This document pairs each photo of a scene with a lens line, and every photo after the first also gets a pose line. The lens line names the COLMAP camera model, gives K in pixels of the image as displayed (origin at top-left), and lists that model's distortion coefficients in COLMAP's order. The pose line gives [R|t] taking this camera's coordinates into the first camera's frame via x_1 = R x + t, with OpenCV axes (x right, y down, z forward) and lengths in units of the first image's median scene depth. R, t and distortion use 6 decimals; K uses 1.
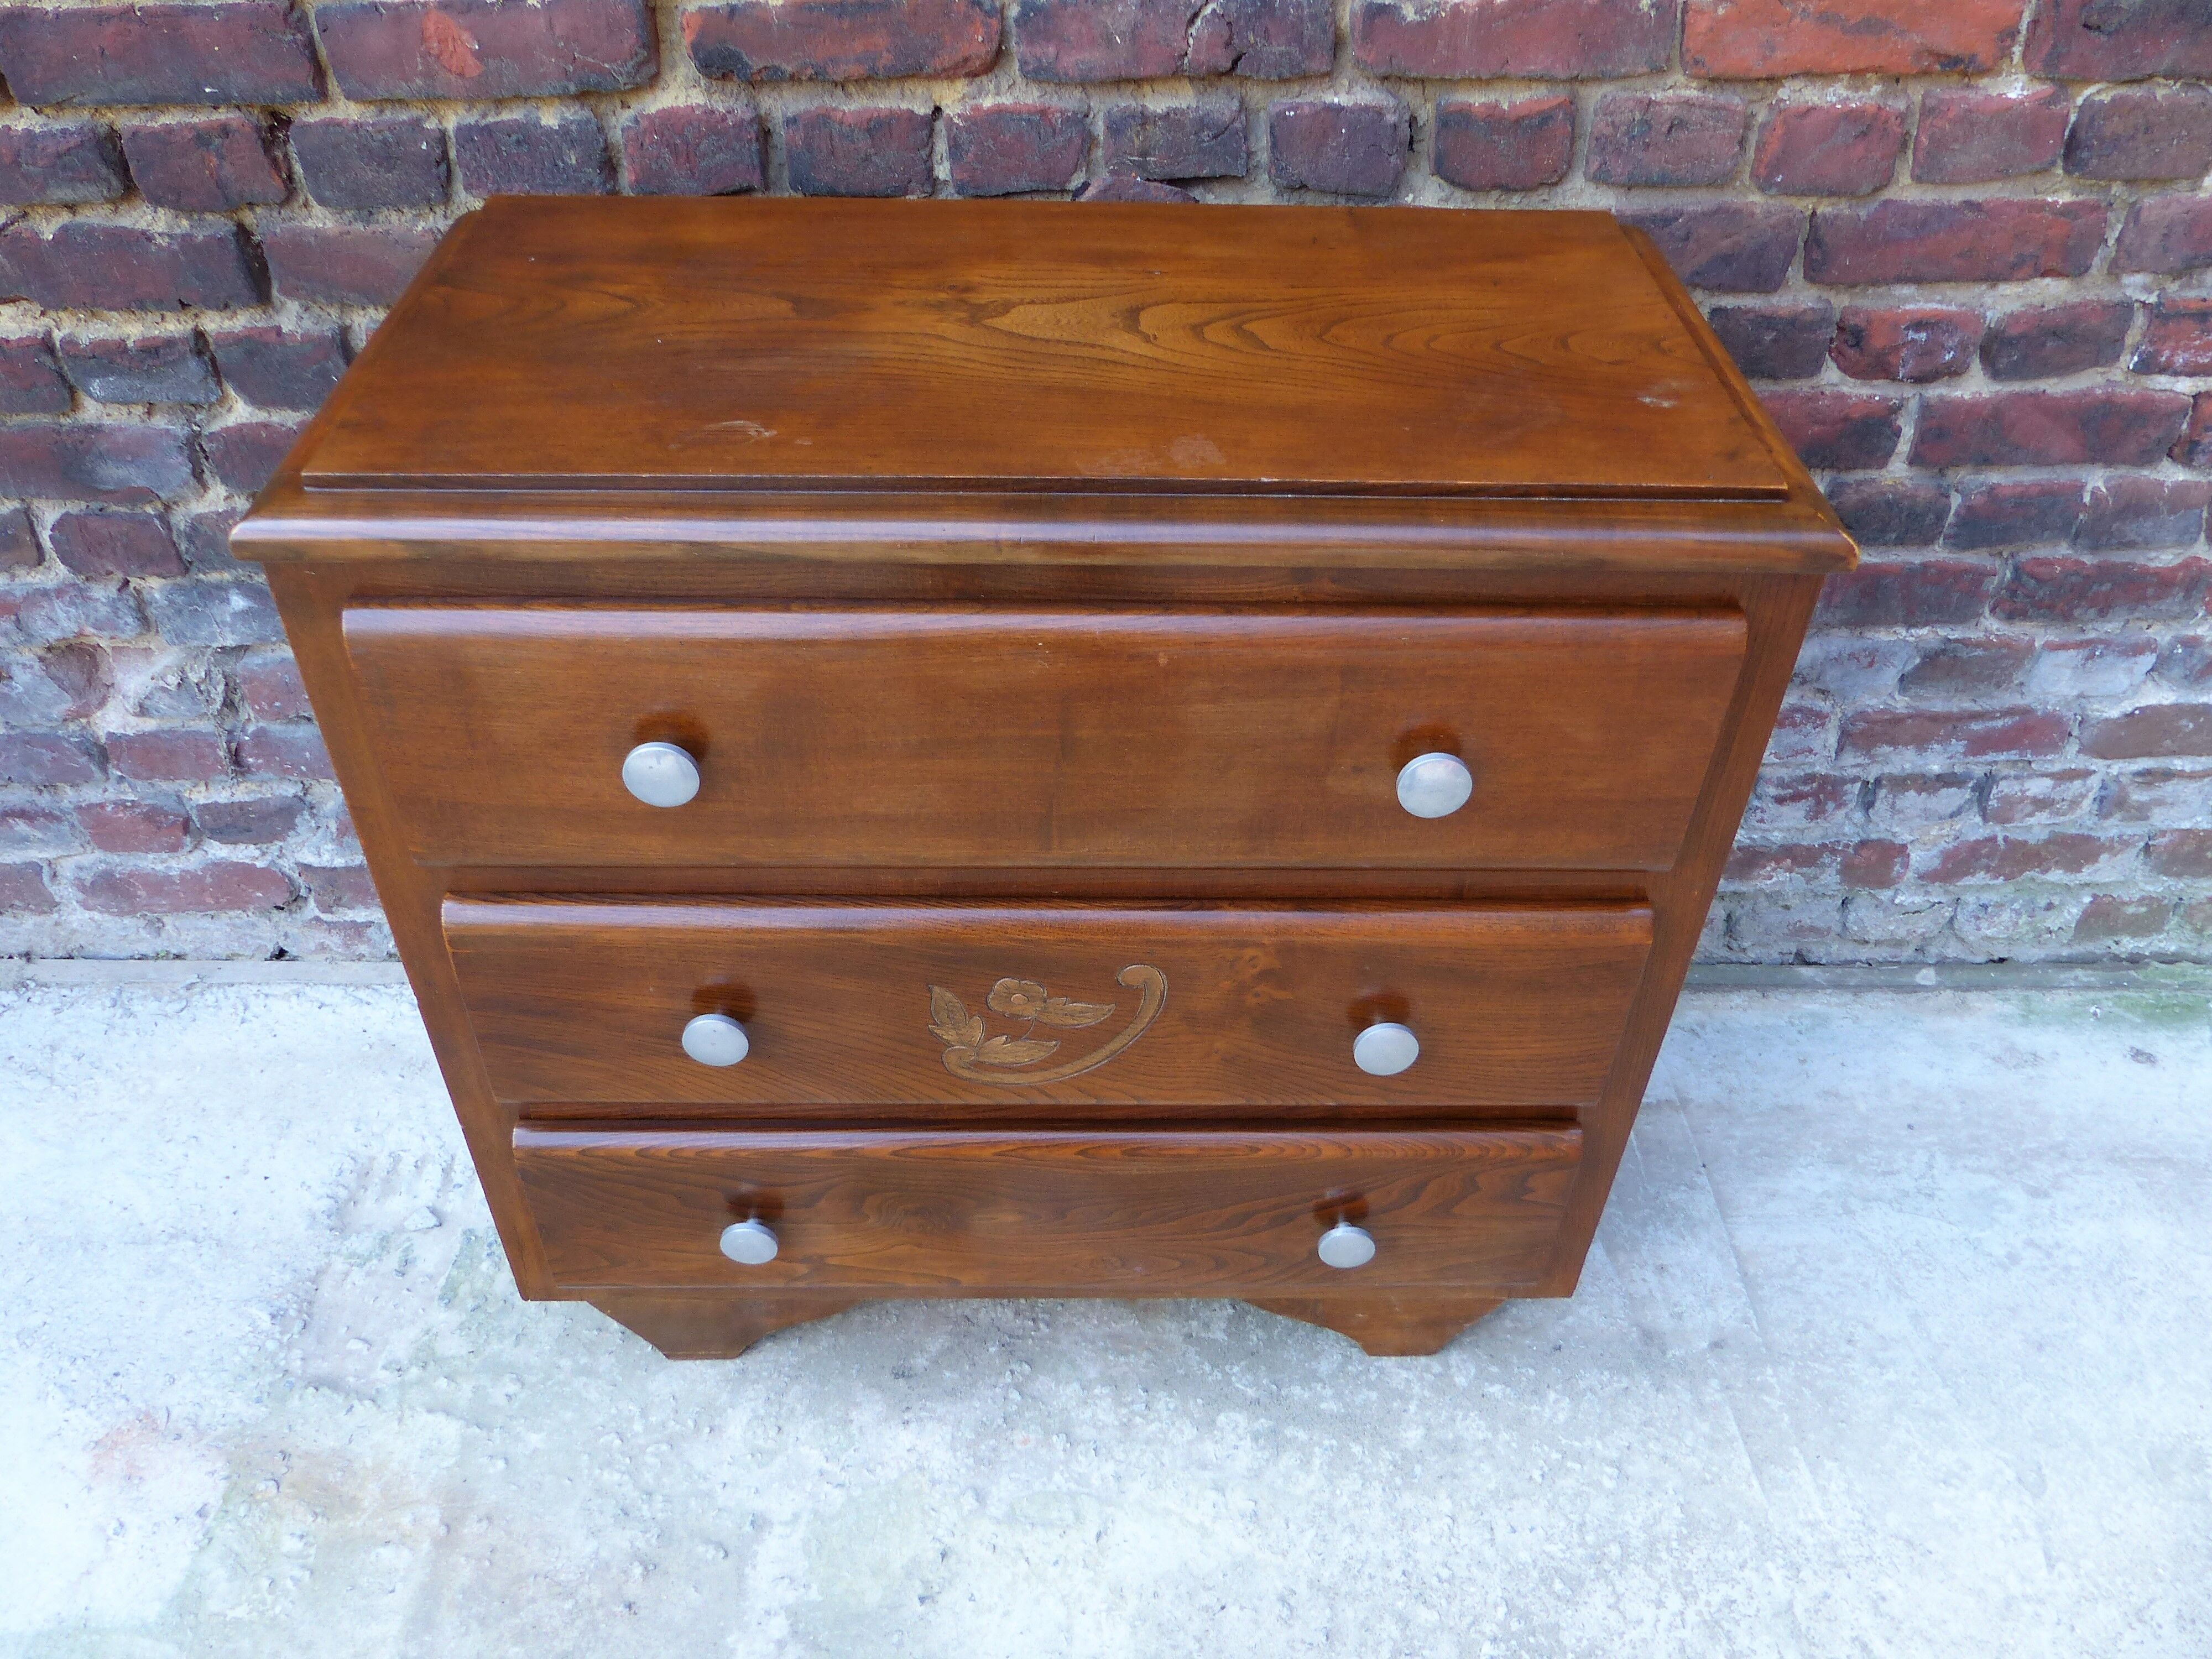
lens RADIAL K [[1692.5, 0, 1098.8], [0, 1692.5, 842.9], [0, 0, 1]] dist [-0.030236, 0.024932]
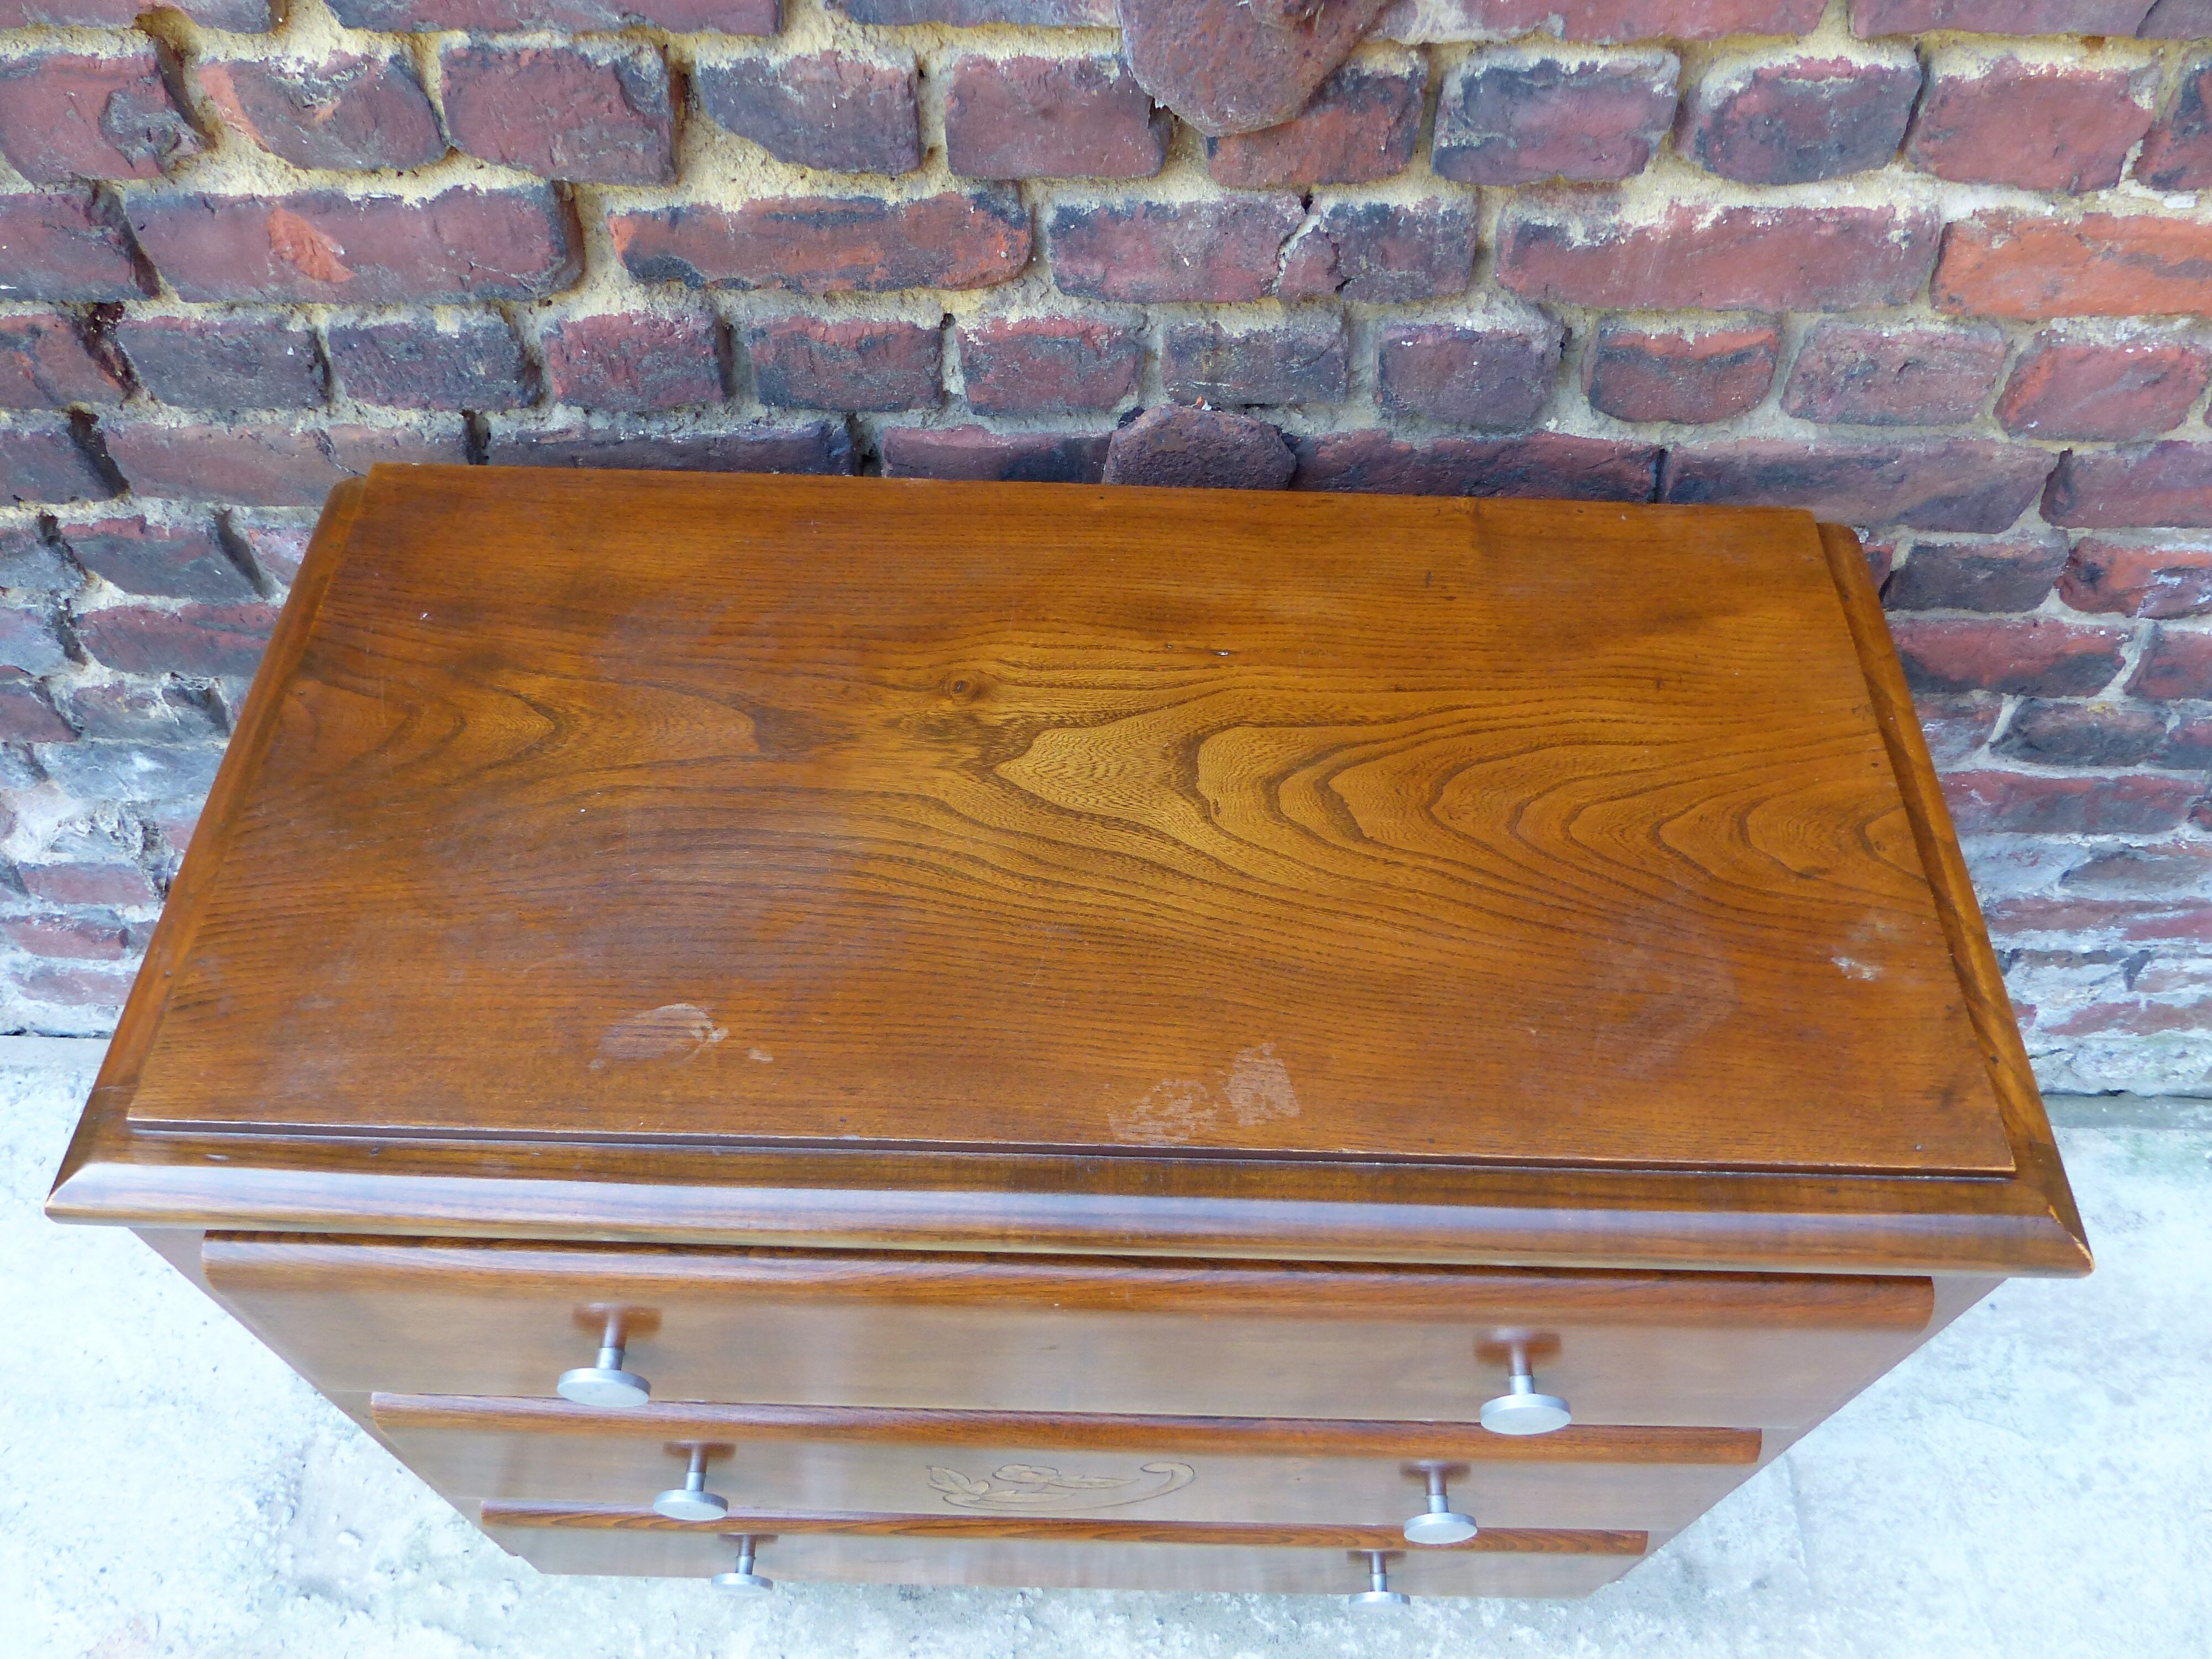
lens RADIAL K [[1692.5, 0, 1105.5], [0, 1692.5, 843.1], [0, 0, 1]] dist [-0.030236, 0.024932]
pose [[0.999387, 0.031747, -0.014723, -0.004691], [-0.027267, 0.970144, 0.240994, -0.372681], [0.021935, -0.240445, 0.970415, 0.187576]]
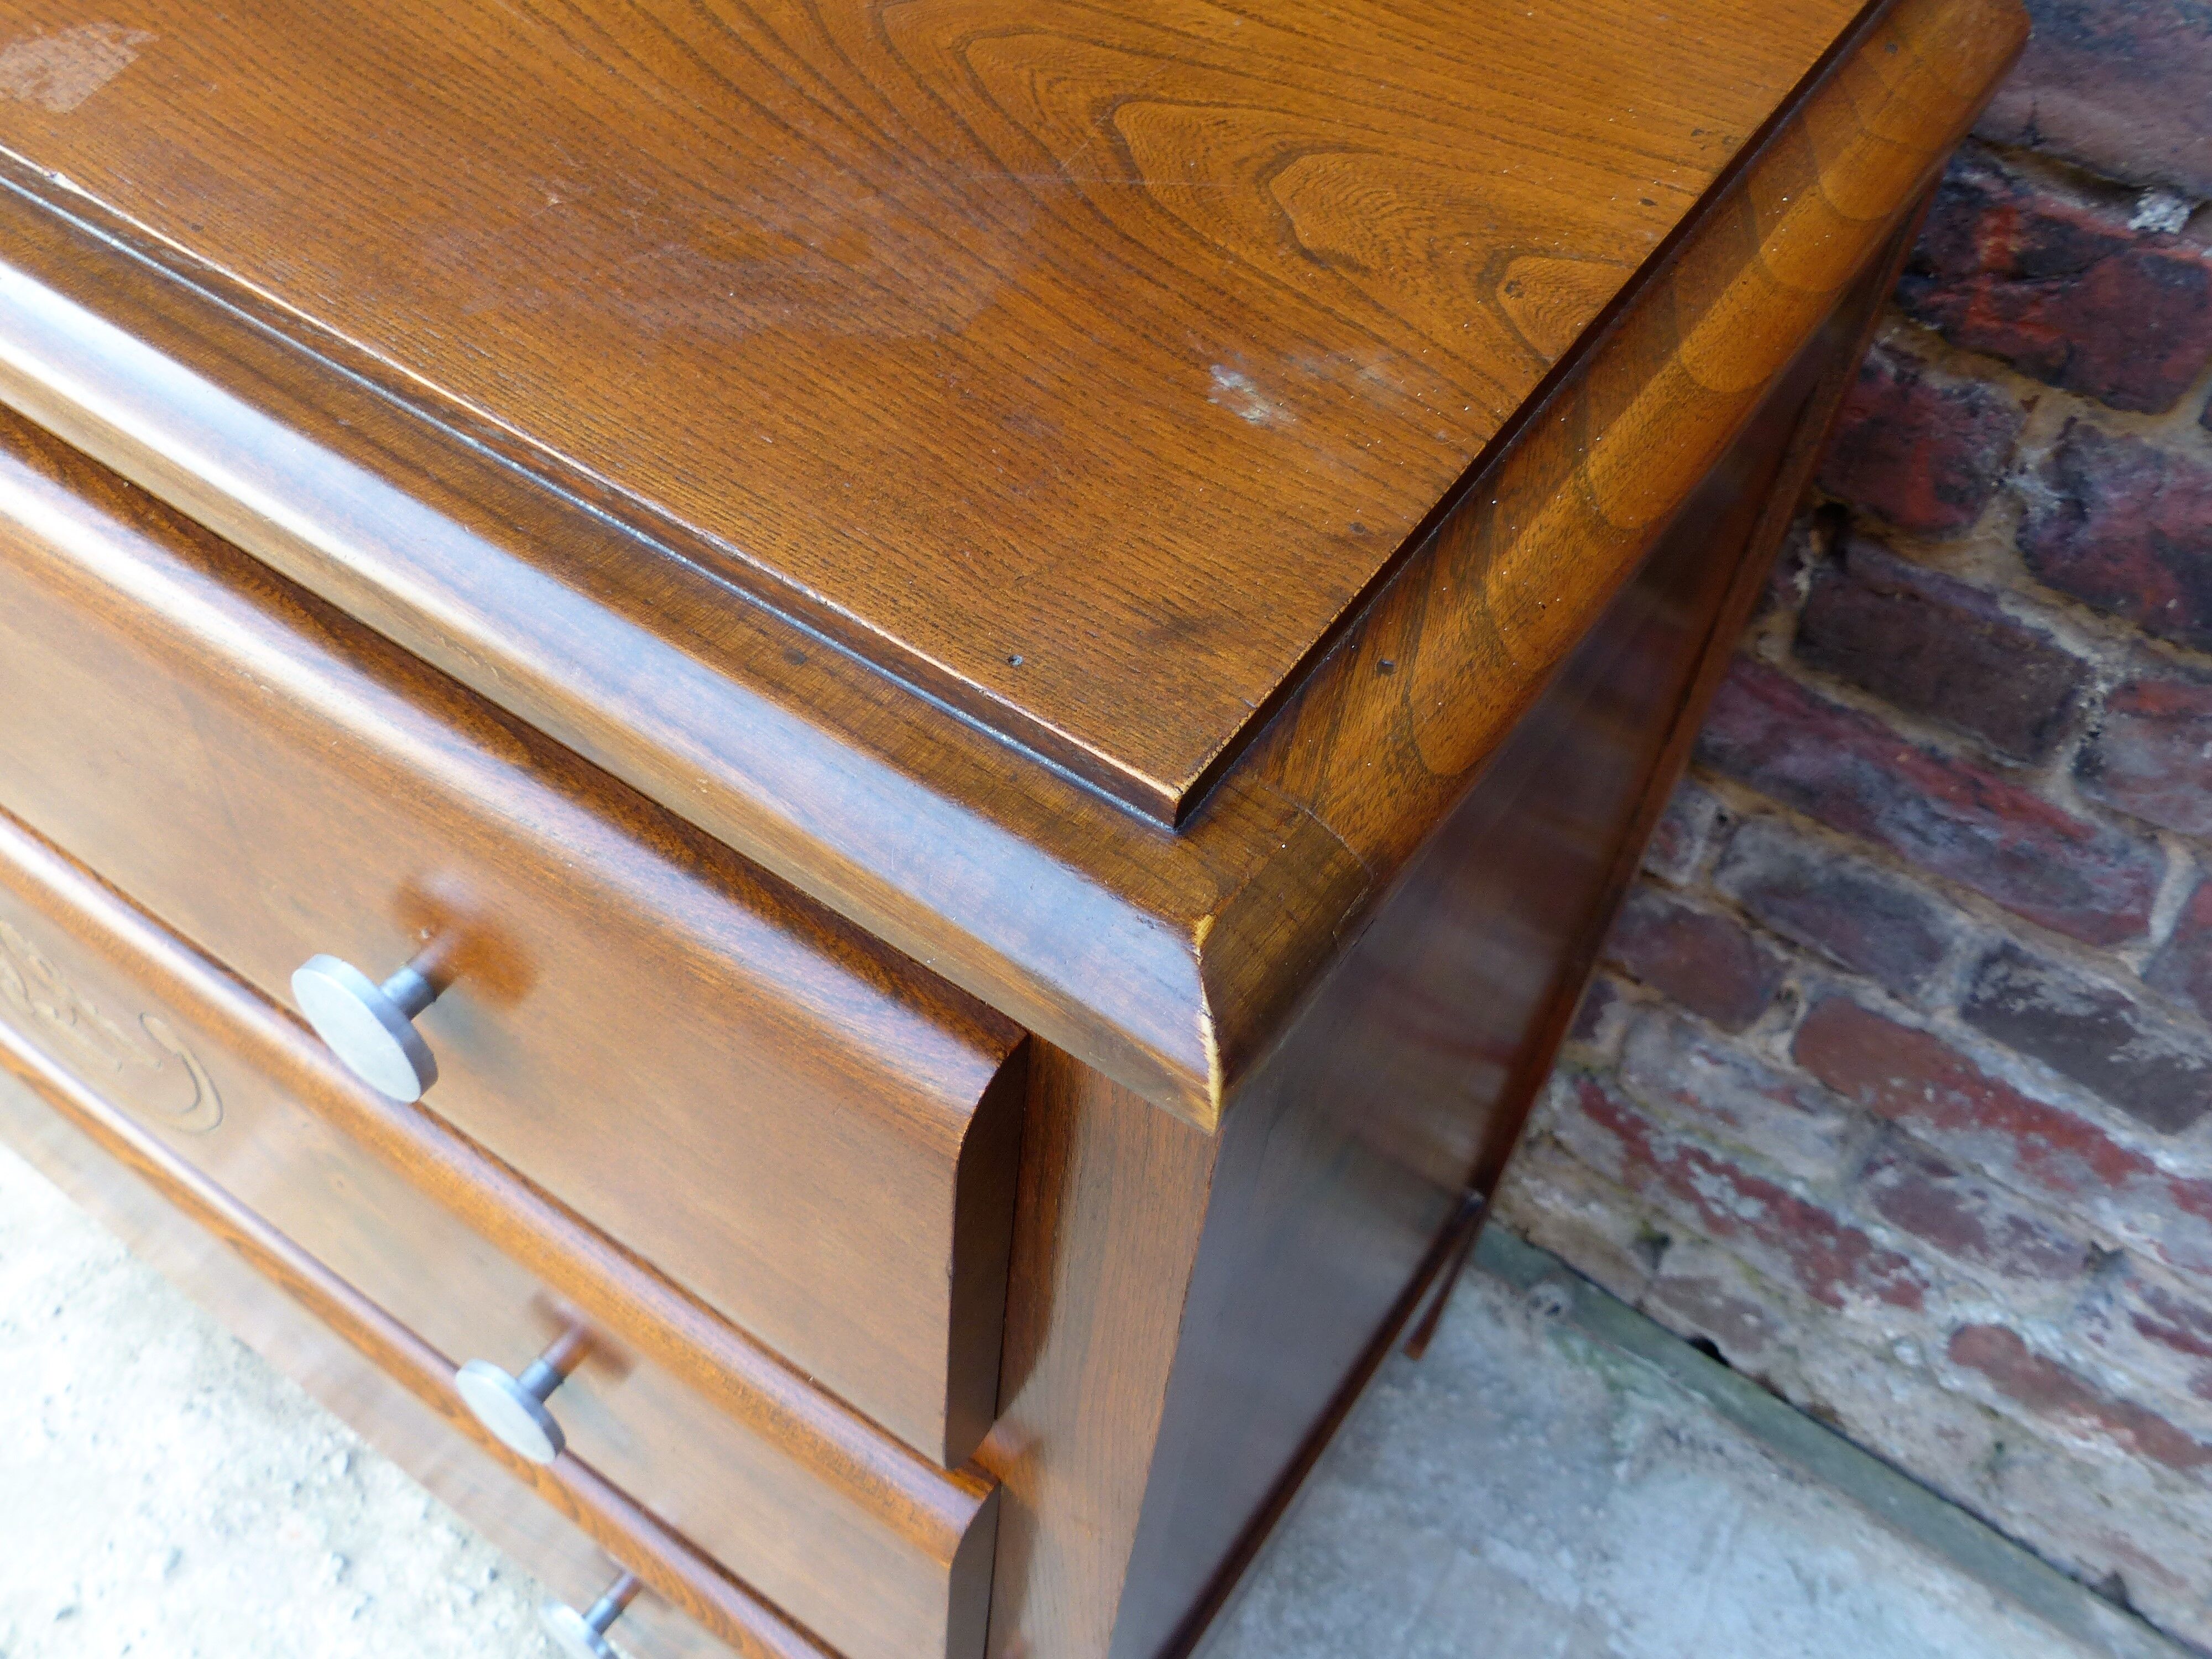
lens RADIAL K [[2061.1, 0, 1101.1], [0, 2061.1, 861.6], [0, 0, 1]] dist [-0.020845, 0.000000]
pose [[0.816440, 0.473836, -0.330008, 0.370657], [-0.415734, 0.878987, 0.233552, -0.198733], [0.400738, -0.053486, 0.914630, 0.446868]]
